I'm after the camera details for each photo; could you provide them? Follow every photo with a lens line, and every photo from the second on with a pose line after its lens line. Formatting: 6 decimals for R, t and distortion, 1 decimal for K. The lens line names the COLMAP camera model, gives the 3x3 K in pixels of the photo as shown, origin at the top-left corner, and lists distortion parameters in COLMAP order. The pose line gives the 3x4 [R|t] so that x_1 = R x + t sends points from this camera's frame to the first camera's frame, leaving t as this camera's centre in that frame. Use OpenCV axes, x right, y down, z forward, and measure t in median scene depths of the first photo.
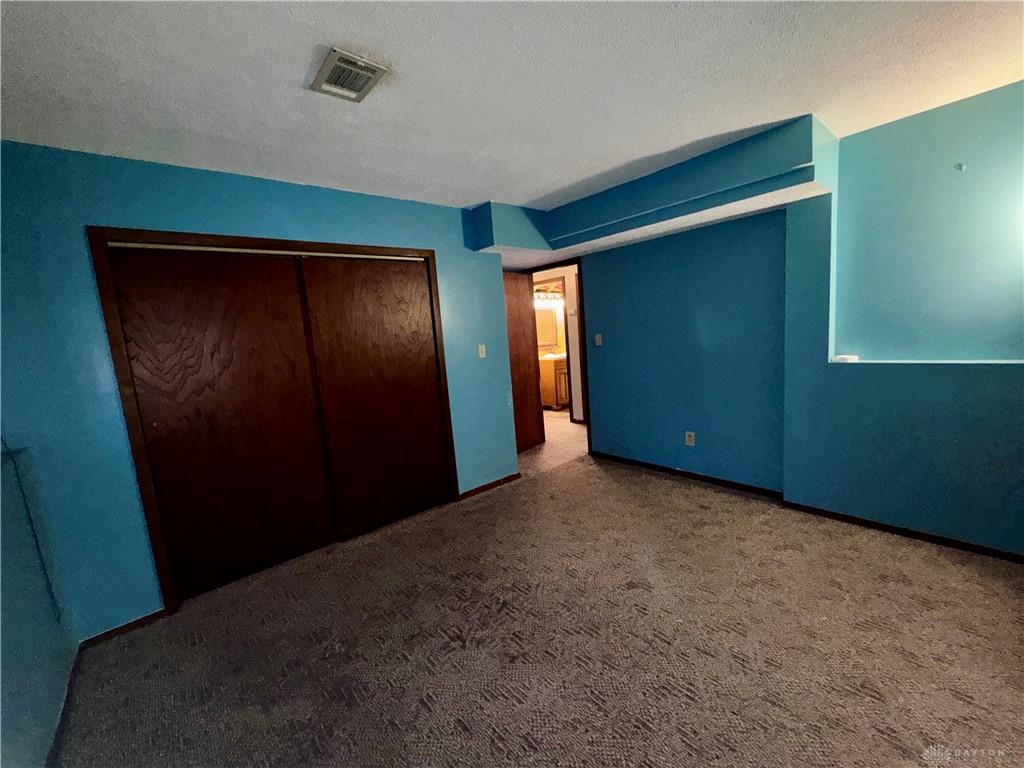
lens RADIAL K [[409.7, 0, 507.3], [0, 409.7, 384.3], [0, 0, 1]] dist [-0.003791, -0.000052]
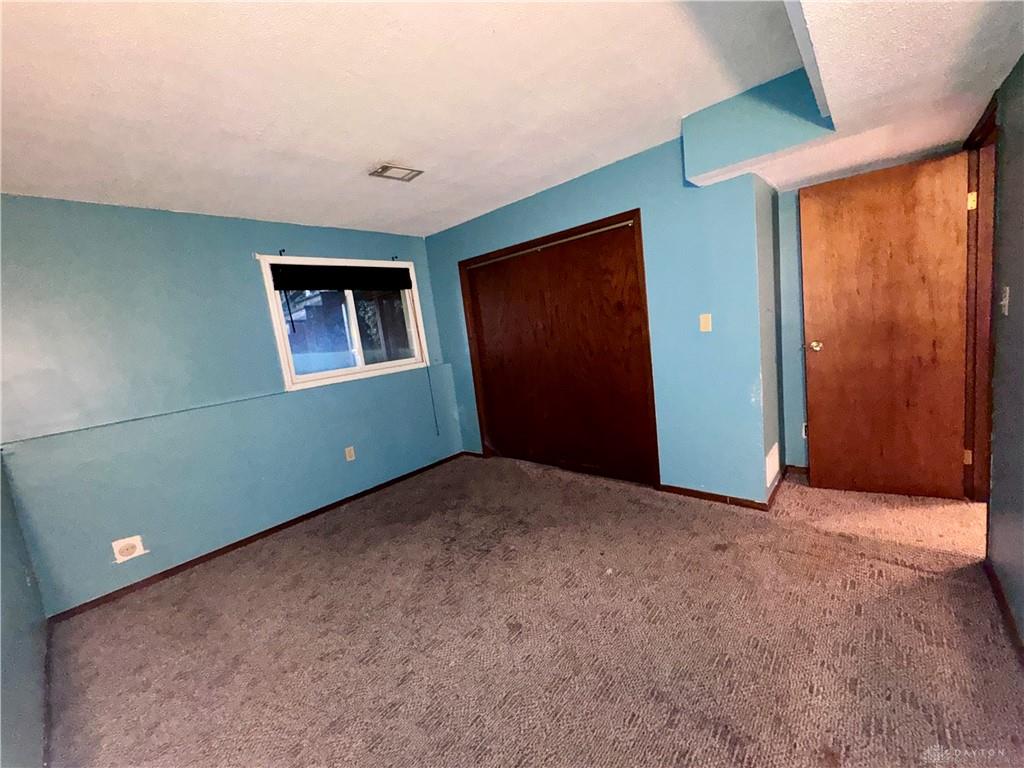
lens RADIAL K [[407.1, 0, 511.4], [0, 407.1, 381.8], [0, 0, 1]] dist [-0.003923, 0.000482]
pose [[0.140201, 0.194964, -0.970738, 0.911545], [-0.027373, 0.980810, 0.193034, -0.155221], [0.989745, -0.000491, 0.142848, 0.771868]]
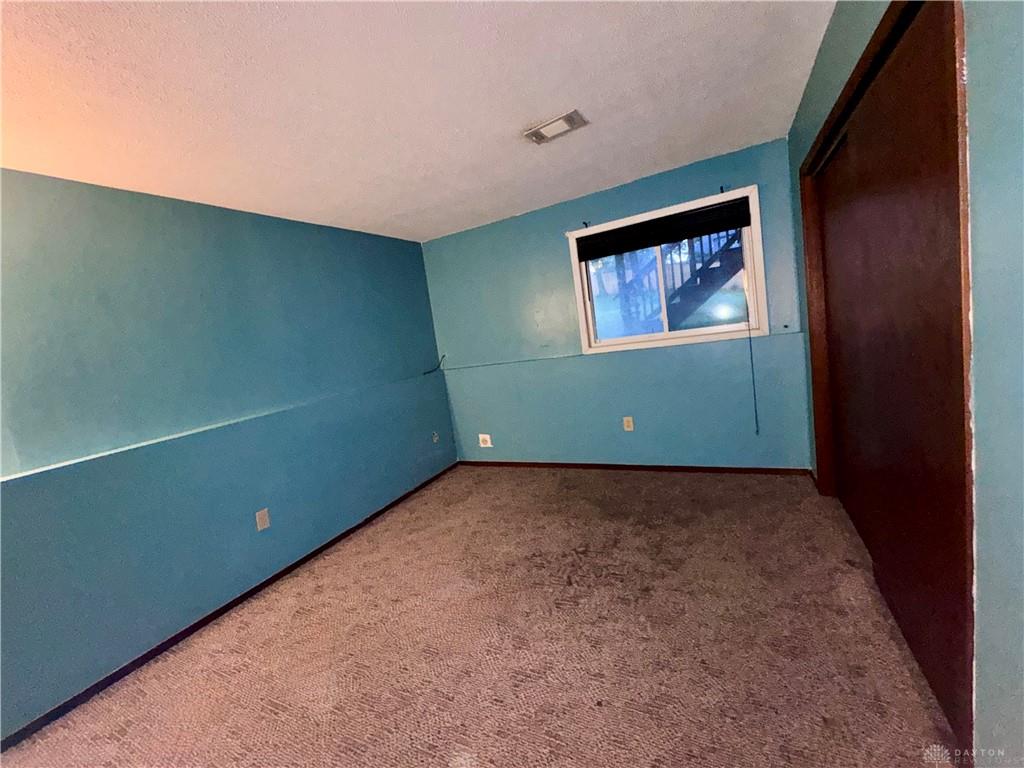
lens RADIAL K [[407.1, 0, 511.4], [0, 407.1, 381.8], [0, 0, 1]] dist [-0.003923, 0.000482]
pose [[-0.902848, 0.255319, -0.345944, 0.294741], [0.165099, 0.948783, 0.269358, -0.198776], [0.396998, 0.186075, -0.898760, 1.504500]]
